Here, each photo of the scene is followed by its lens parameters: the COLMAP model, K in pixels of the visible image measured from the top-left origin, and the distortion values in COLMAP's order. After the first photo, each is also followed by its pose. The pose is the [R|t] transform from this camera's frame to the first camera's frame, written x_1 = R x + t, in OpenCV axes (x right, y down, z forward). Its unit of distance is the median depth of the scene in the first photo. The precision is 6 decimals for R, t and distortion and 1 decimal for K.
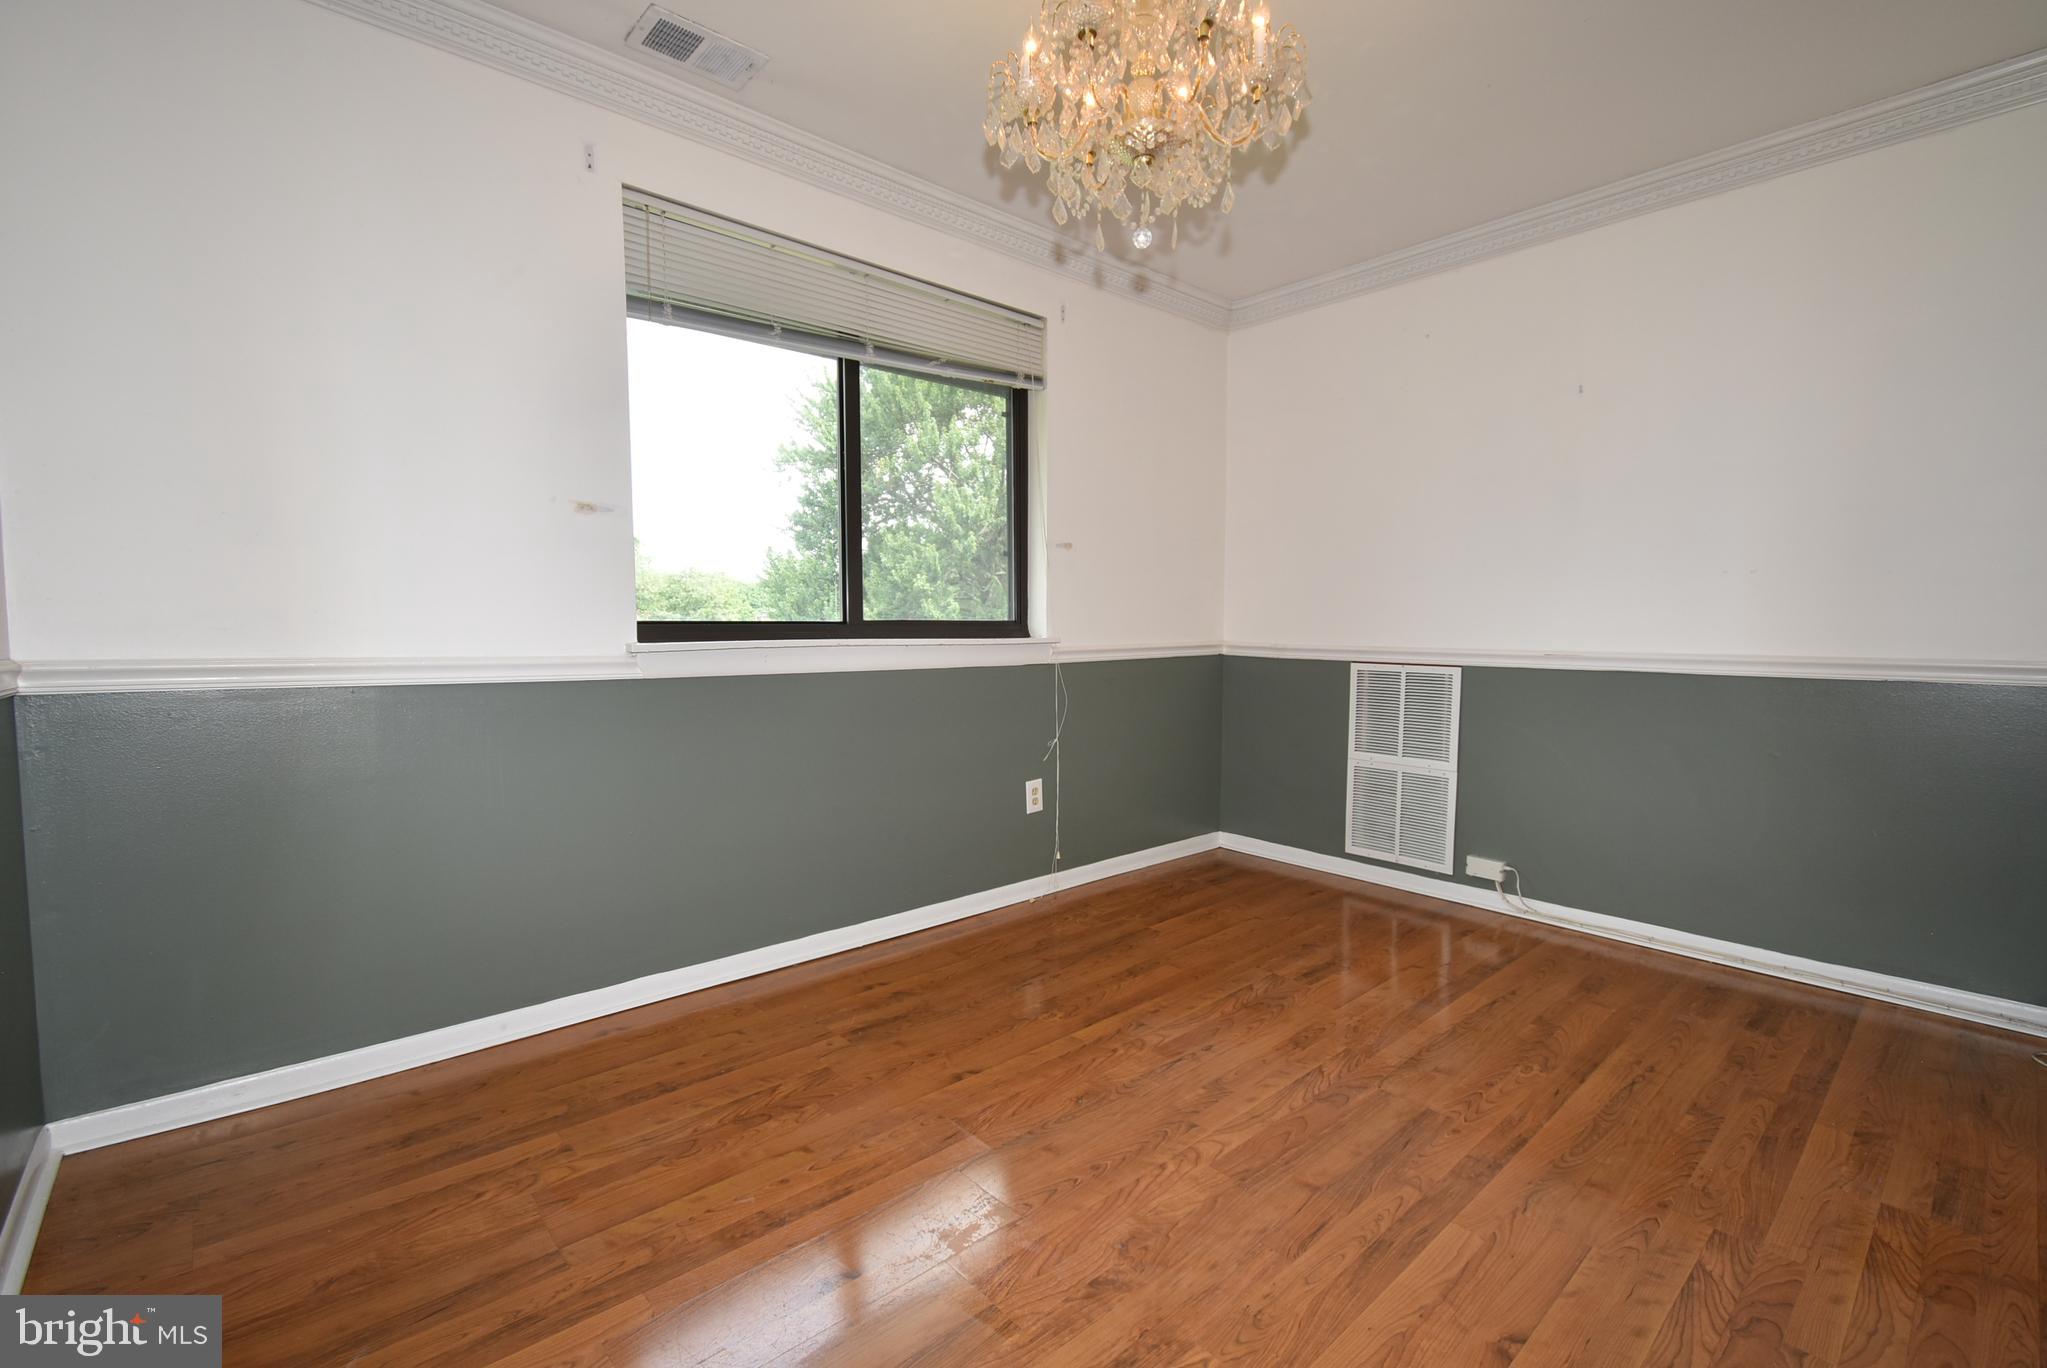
lens RADIAL K [[908.0, 0, 1034.1], [0, 908.0, 674.9], [0, 0, 1]] dist [0.008197, -0.005934]
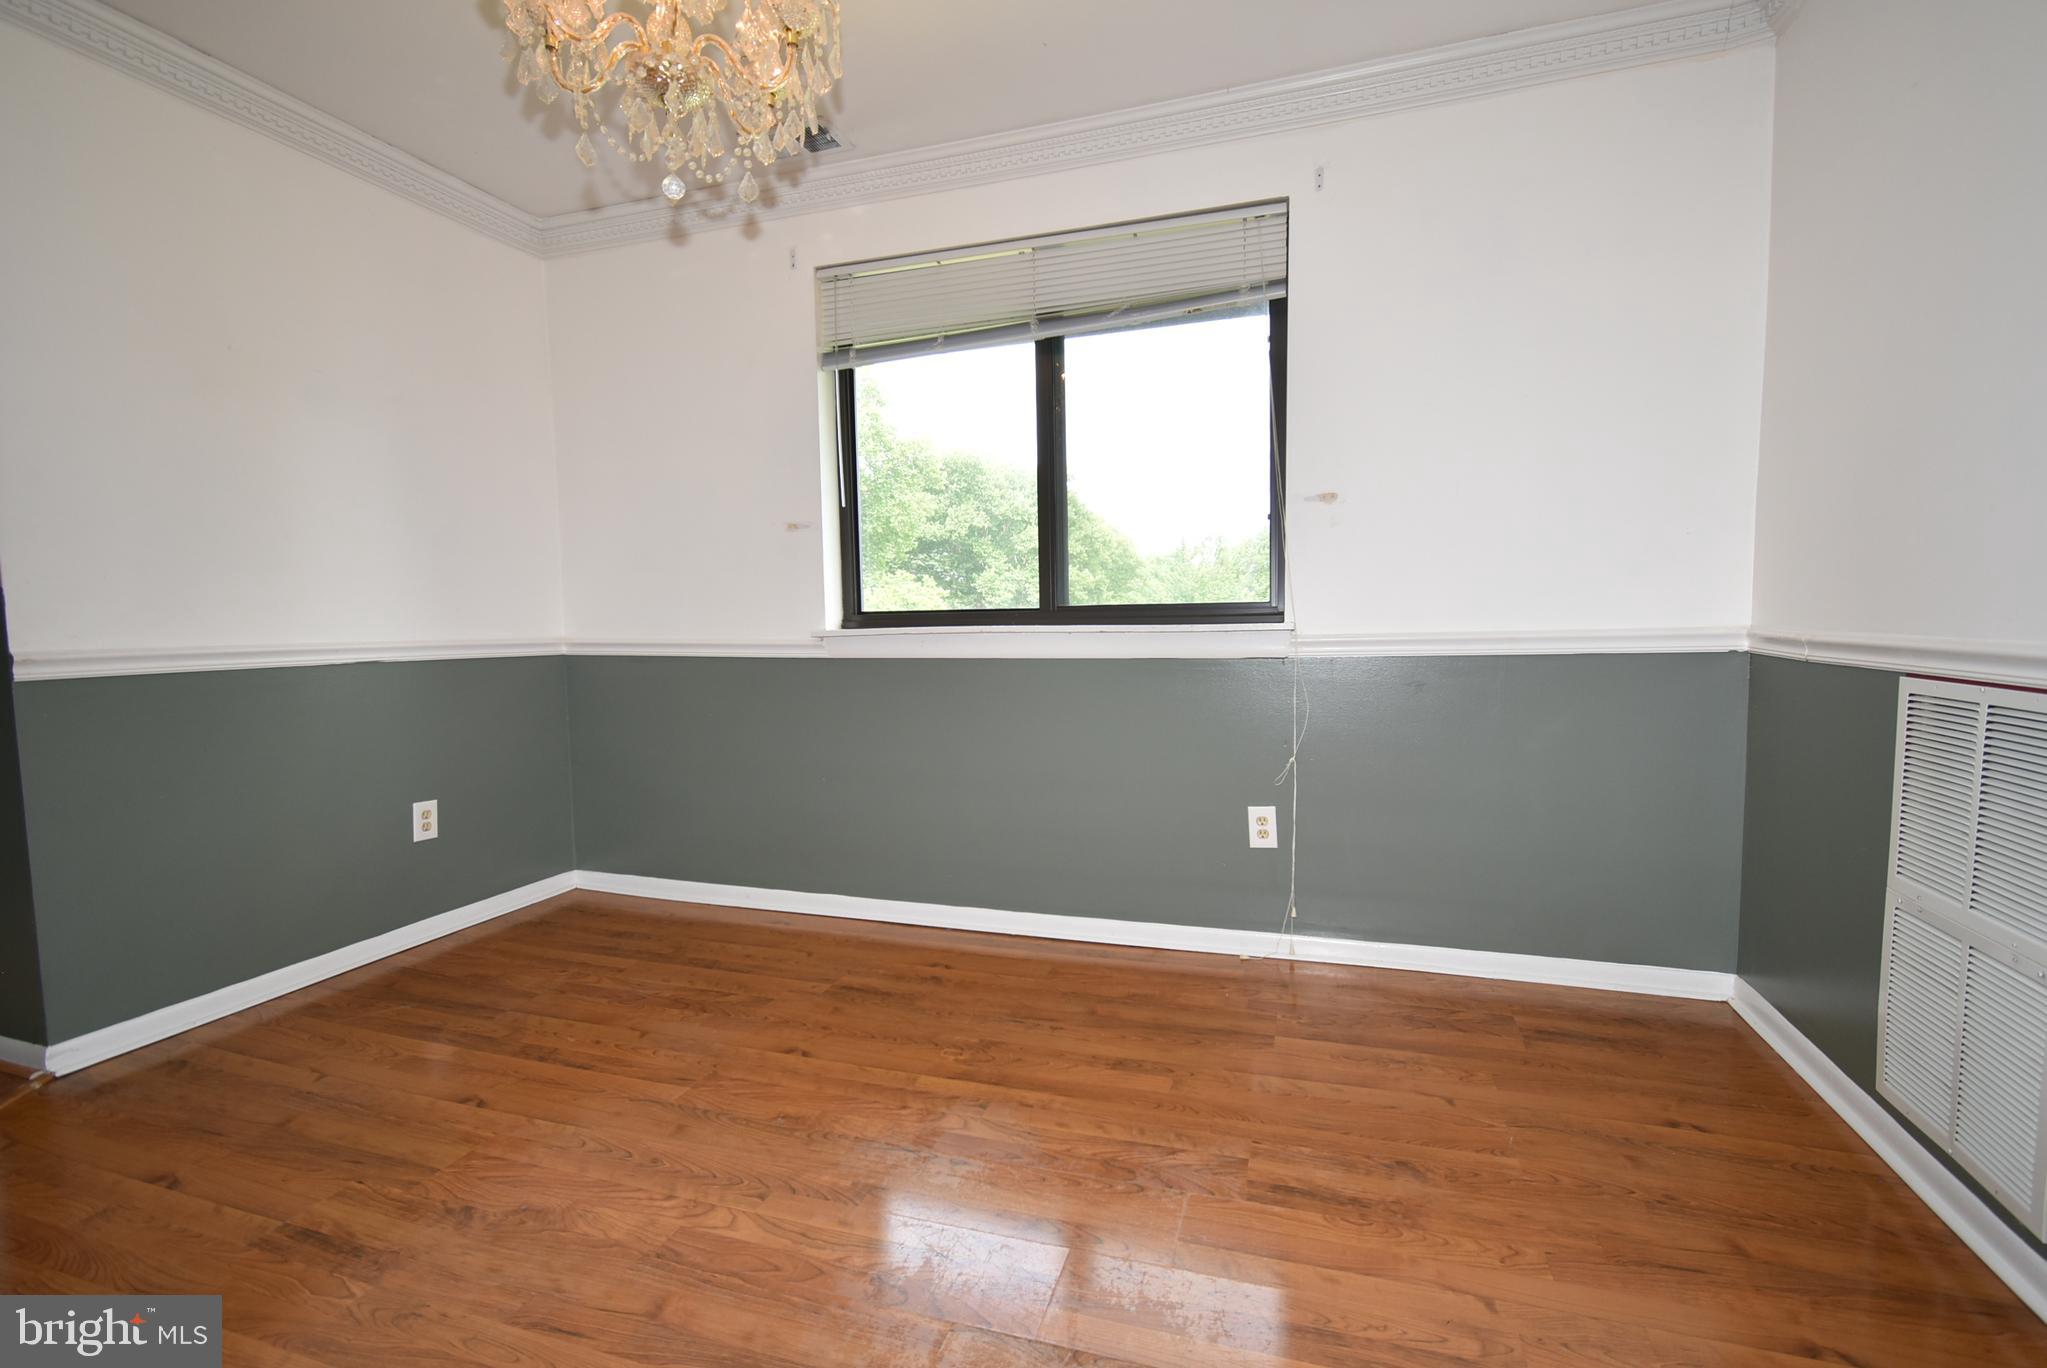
lens RADIAL K [[908.0, 0, 1034.1], [0, 908.0, 674.9], [0, 0, 1]] dist [0.008197, -0.005934]
pose [[0.496304, 0.045321, -0.866965, 0.713628], [-0.030725, 0.998928, 0.034630, -0.021872], [0.867605, 0.009451, 0.497164, 0.553781]]
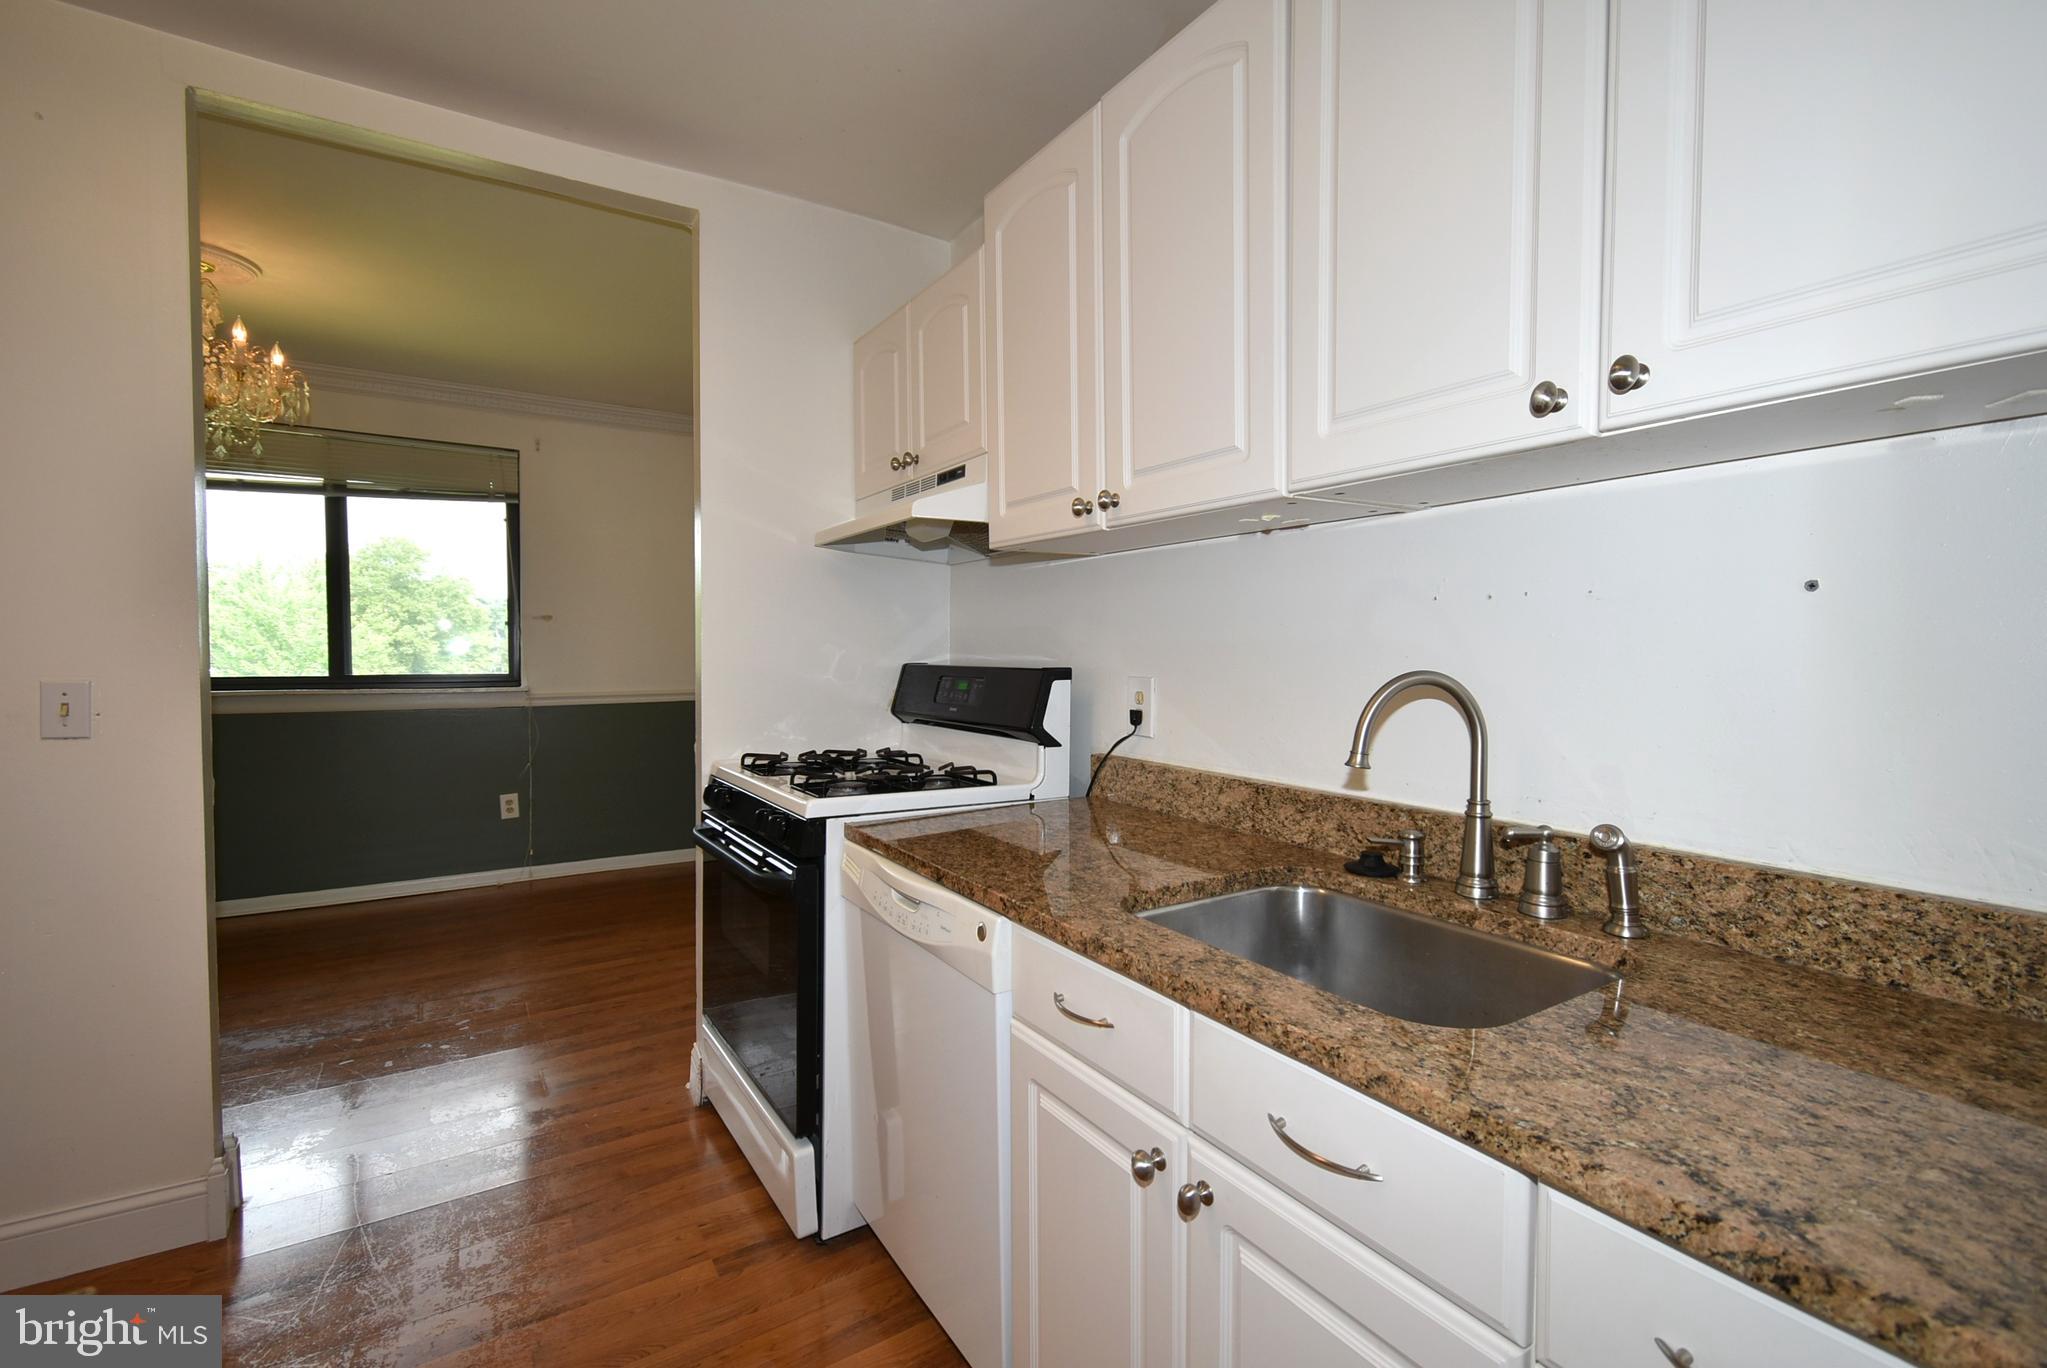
lens RADIAL K [[908.0, 0, 1034.1], [0, 908.0, 674.9], [0, 0, 1]] dist [0.008197, -0.005934]
pose [[0.985987, 0.010465, -0.166496, 1.220322], [-0.015044, 0.999542, -0.026265, -0.043859], [0.166145, 0.028402, 0.985692, -0.237390]]
